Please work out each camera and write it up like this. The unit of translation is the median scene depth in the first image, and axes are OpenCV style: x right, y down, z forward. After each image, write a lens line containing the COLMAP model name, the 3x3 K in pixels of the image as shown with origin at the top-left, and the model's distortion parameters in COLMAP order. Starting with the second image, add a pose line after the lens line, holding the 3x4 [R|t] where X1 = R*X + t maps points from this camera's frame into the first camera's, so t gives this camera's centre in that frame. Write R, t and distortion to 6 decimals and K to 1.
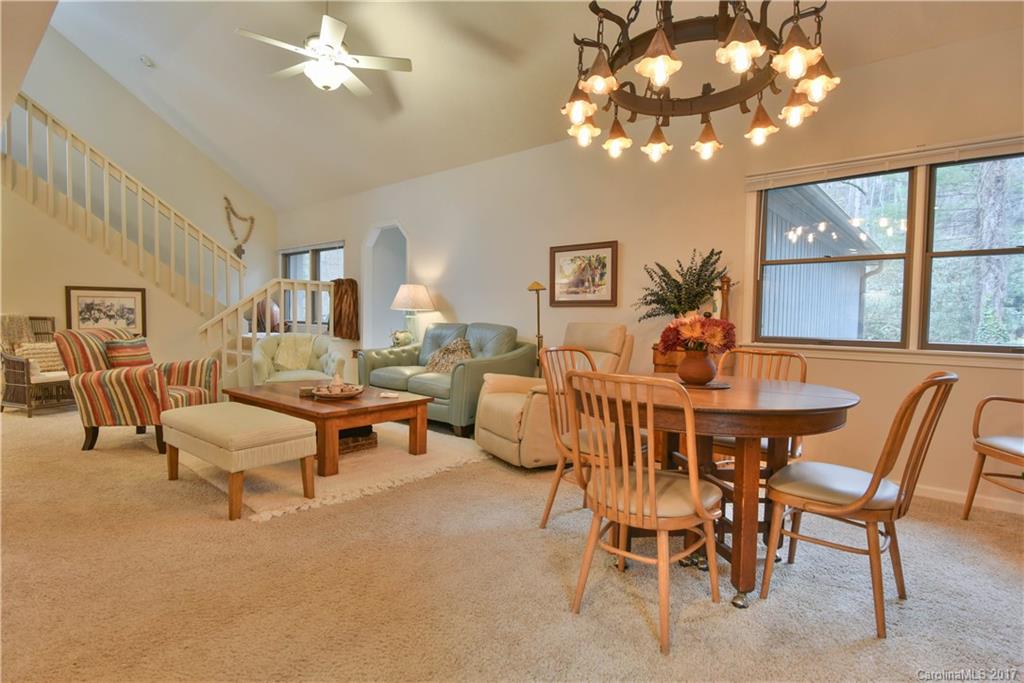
lens RADIAL K [[528.5, 0, 511.2], [0, 528.5, 343.5], [0, 0, 1]] dist [-0.019289, -0.000789]
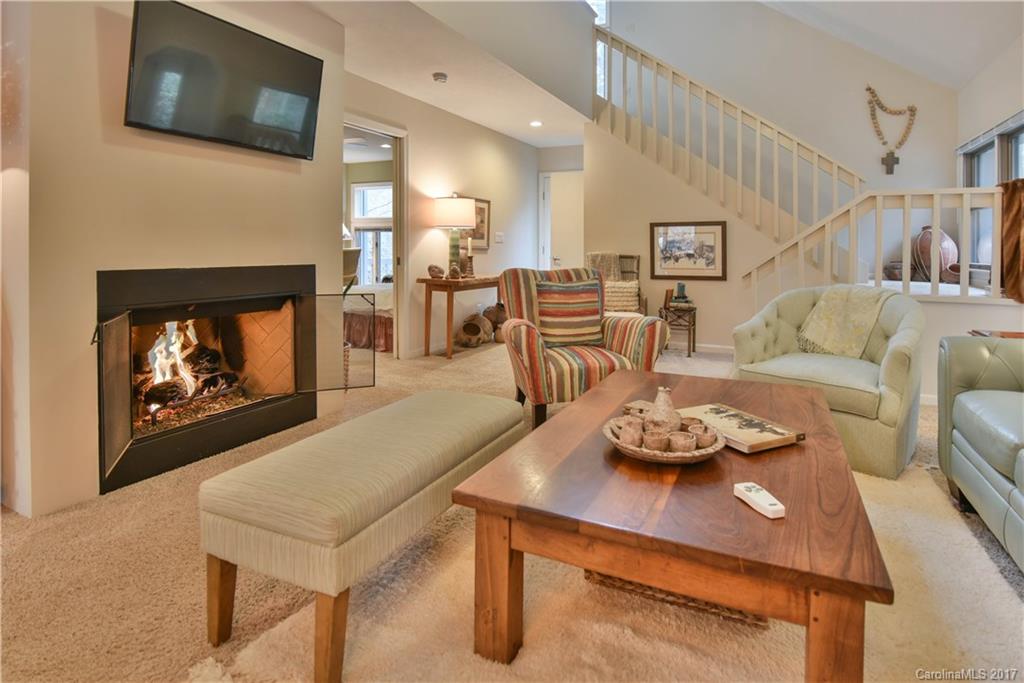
lens RADIAL K [[528.5, 0, 523.2], [0, 528.5, 256.0], [0, 0, 1]] dist [-0.019289, -0.000789]
pose [[0.263471, -0.001378, -0.964666, 0.013279], [-0.055069, 0.998347, -0.016466, -0.020181], [0.963094, 0.057461, 0.262959, 0.489810]]
